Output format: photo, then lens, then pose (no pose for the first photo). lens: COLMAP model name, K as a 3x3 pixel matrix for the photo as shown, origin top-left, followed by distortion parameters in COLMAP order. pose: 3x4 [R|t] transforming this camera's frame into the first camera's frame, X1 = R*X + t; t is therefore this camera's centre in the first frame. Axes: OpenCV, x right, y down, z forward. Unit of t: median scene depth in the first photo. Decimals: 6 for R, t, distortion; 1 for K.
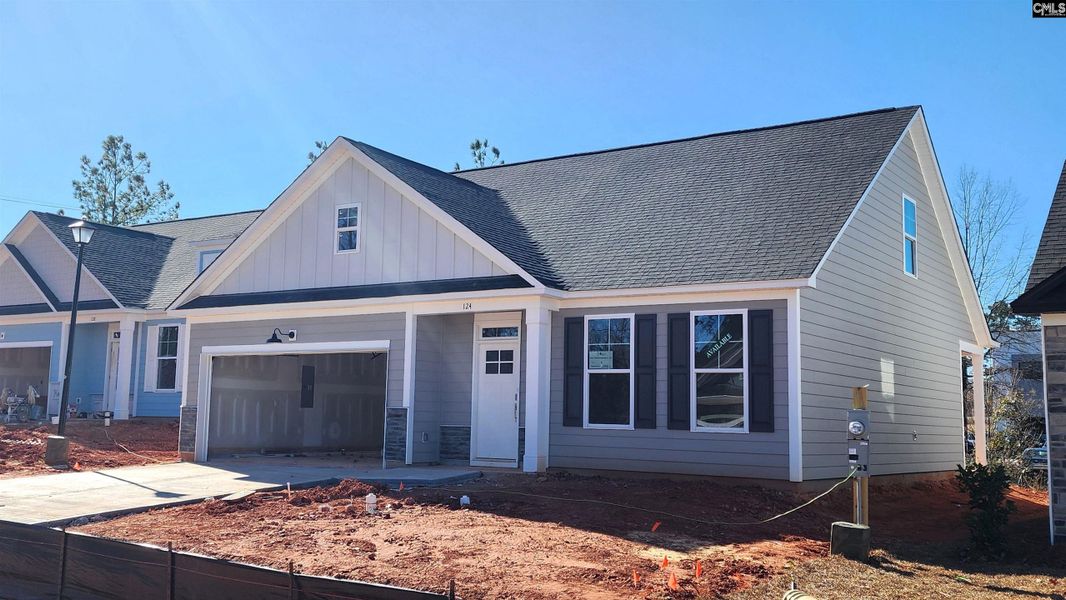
lens RADIAL K [[1062.5, 0, 533.7], [0, 1062.5, 293.3], [0, 0, 1]] dist [0.059609, 0.000000]
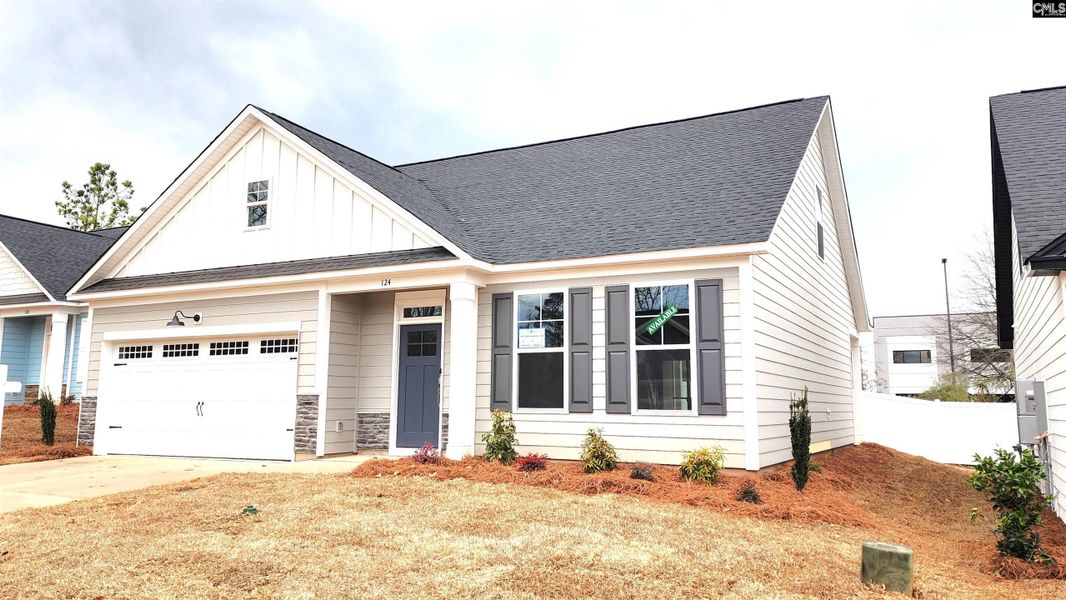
lens RADIAL K [[834.5, 0, 551.7], [0, 834.5, 273.2], [0, 0, 1]] dist [0.027133, -0.014173]
pose [[0.994453, -0.000755, 0.105176, 0.004204], [0.004416, 0.999392, -0.034575, 0.029046], [-0.105086, 0.034848, 0.993852, 0.257759]]
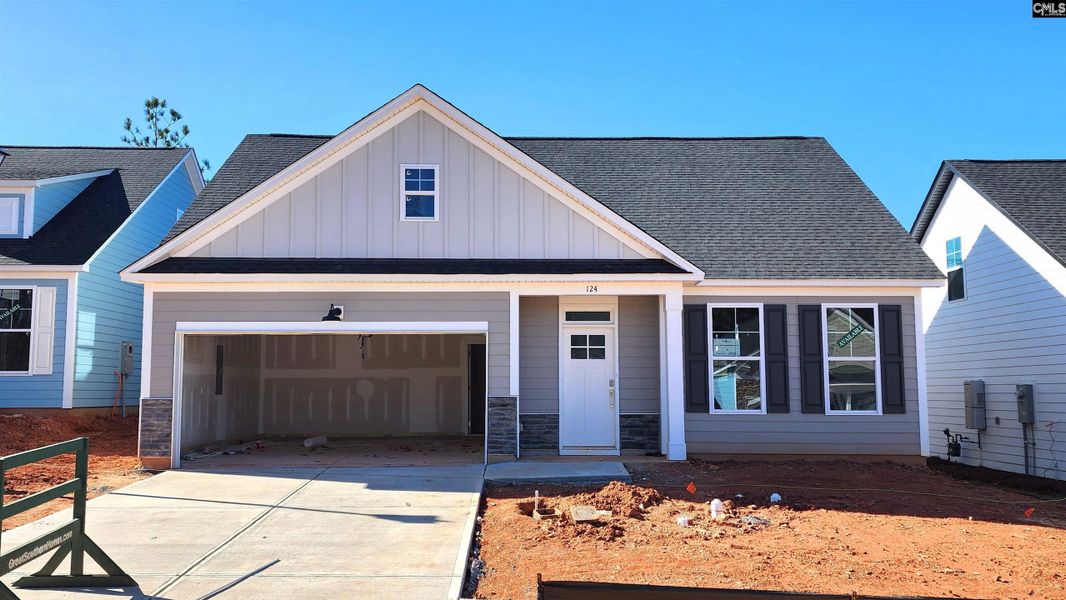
lens RADIAL K [[941.5, 0, 532.7], [0, 941.5, 307.1], [0, 0, 1]] dist [0.076297, -0.031685]
pose [[0.830618, 0.033801, 0.555816, -0.554093], [-0.049484, 0.998687, 0.013216, 0.019556], [-0.554639, -0.038482, 0.831201, 0.318270]]
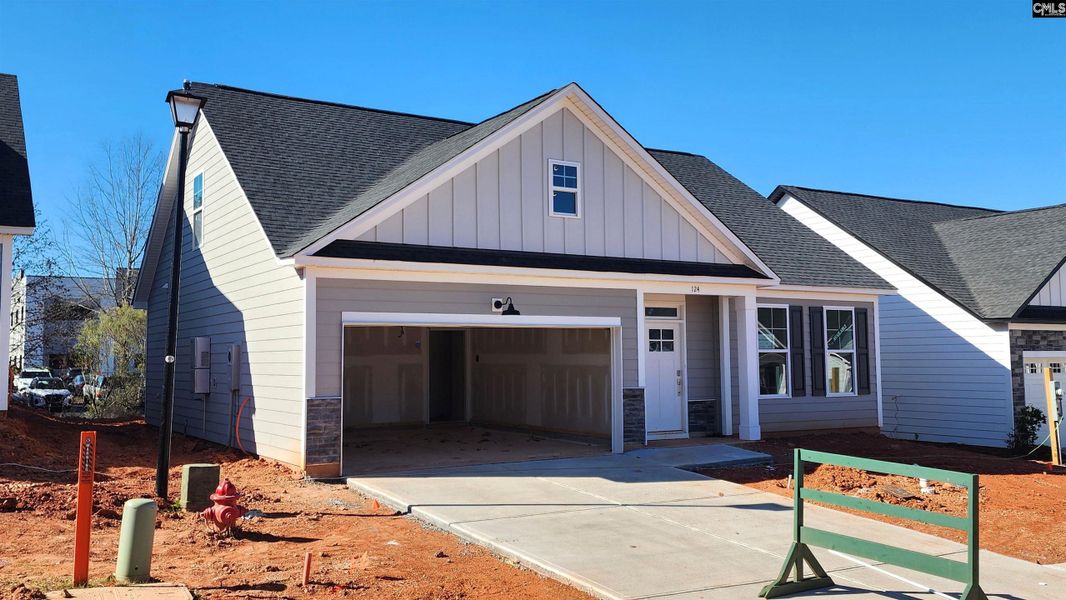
lens RADIAL K [[941.5, 0, 539.2], [0, 941.5, 293.8], [0, 0, 1]] dist [0.076297, -0.031685]
pose [[0.431193, 0.043850, 0.901193, -0.937089], [-0.087998, 0.996100, -0.006363, 0.035320], [-0.897958, -0.076559, 0.433370, 0.708972]]
